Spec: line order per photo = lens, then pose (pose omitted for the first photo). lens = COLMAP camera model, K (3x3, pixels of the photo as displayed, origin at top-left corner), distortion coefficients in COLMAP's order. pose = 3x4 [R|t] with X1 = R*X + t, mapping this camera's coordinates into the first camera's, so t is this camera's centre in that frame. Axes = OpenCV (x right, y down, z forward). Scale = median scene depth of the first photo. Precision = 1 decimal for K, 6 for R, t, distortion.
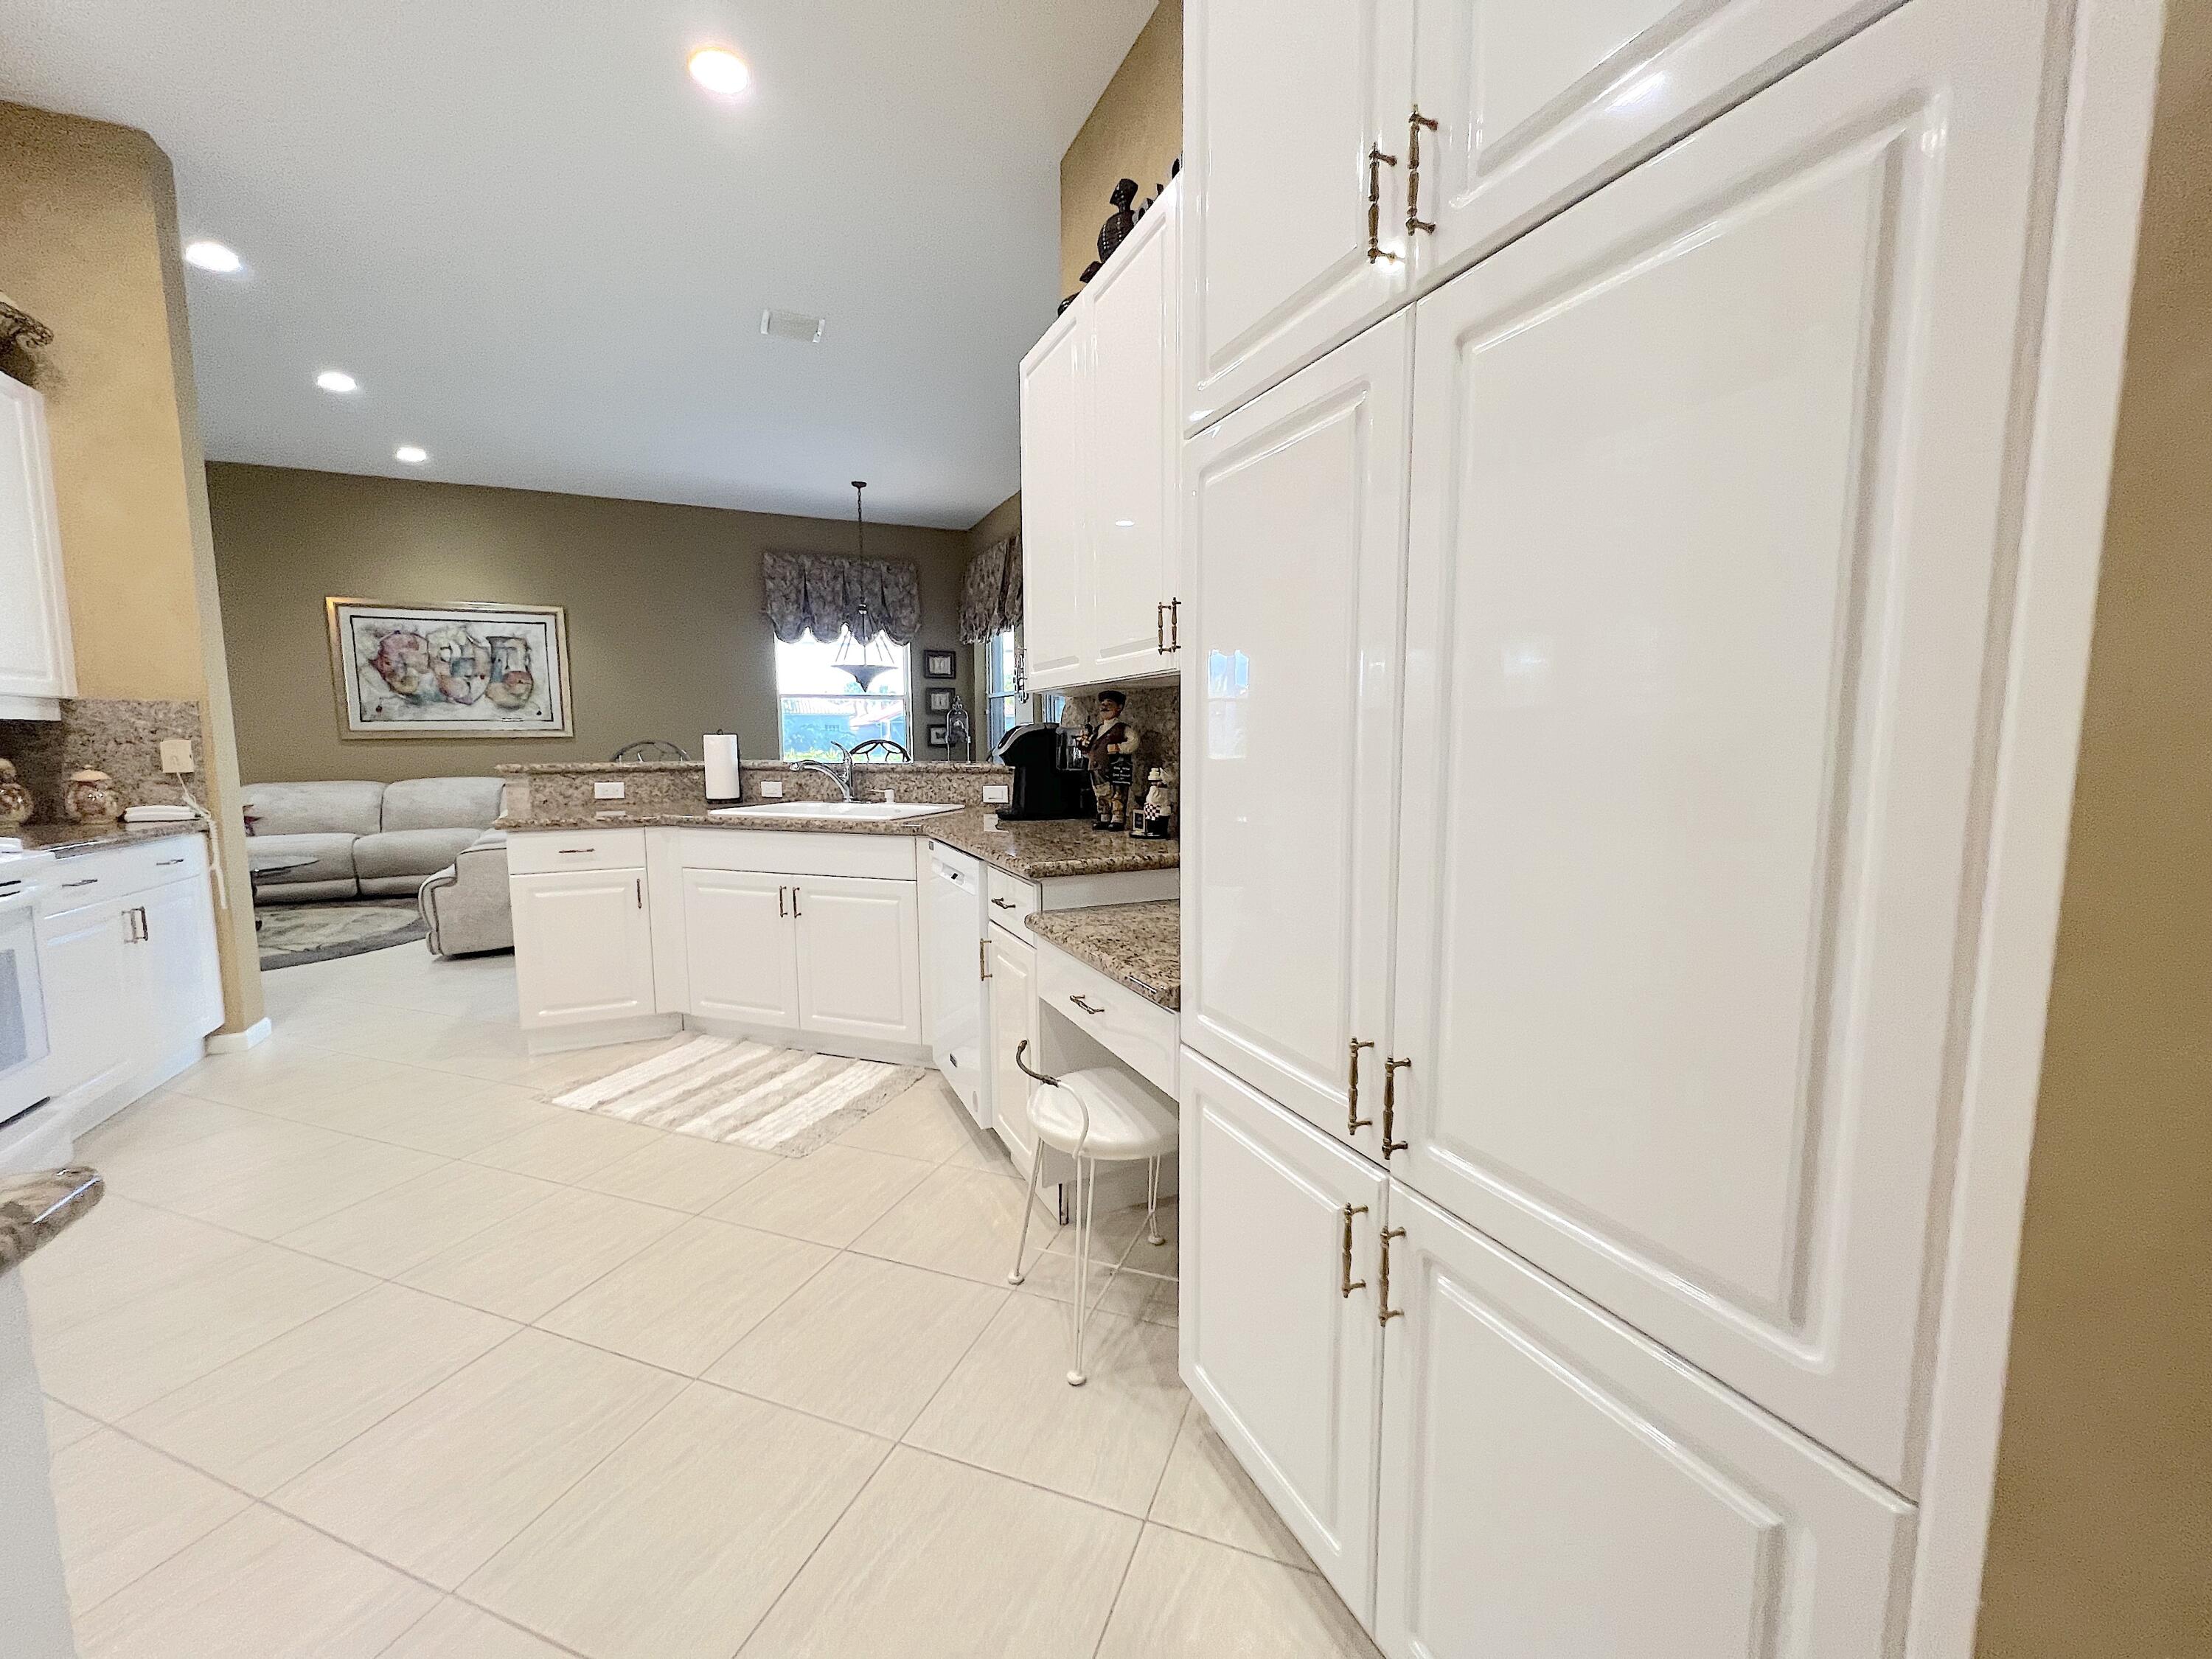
lens RADIAL K [[894.8, 0, 1112.5], [0, 894.8, 825.8], [0, 0, 1]] dist [0.001173, 0.000372]
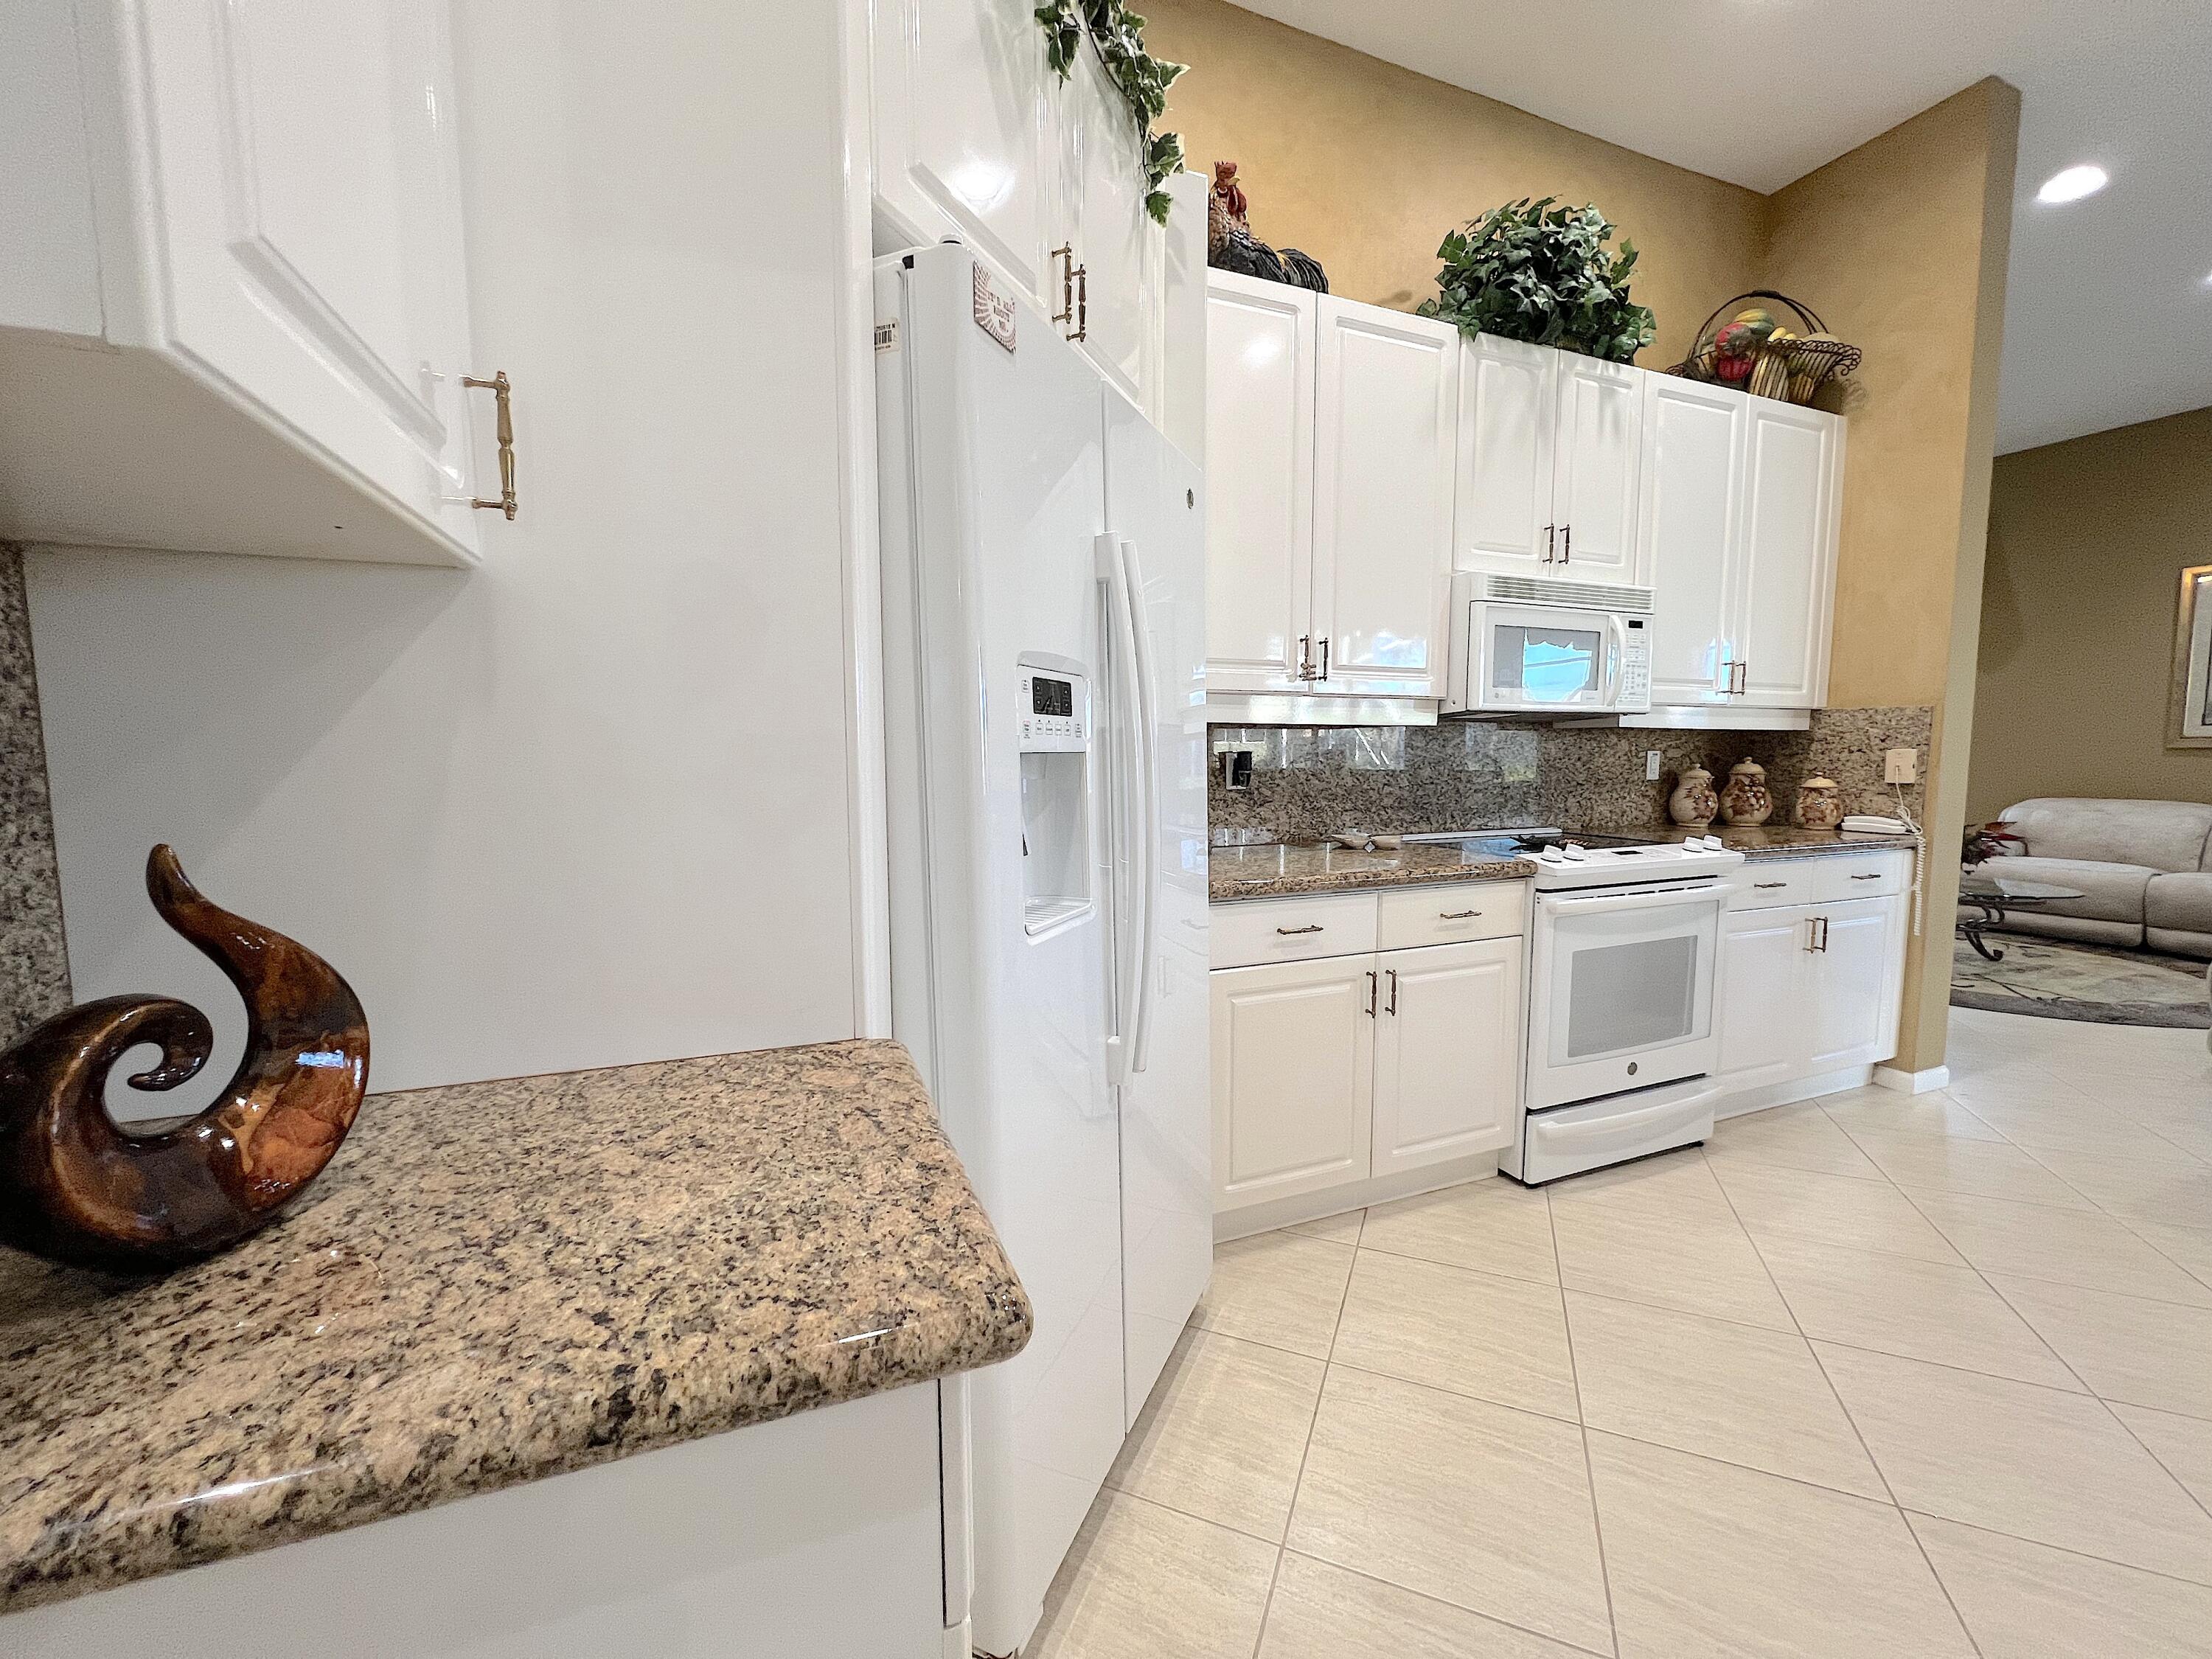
lens RADIAL K [[894.8, 0, 1118.7], [0, 894.8, 830.5], [0, 0, 1]] dist [0.001173, 0.000372]
pose [[-0.028731, 0.094349, -0.995125, -0.079325], [-0.098929, 0.990379, 0.096755, -0.020513], [0.994680, 0.101227, -0.019121, 0.210542]]
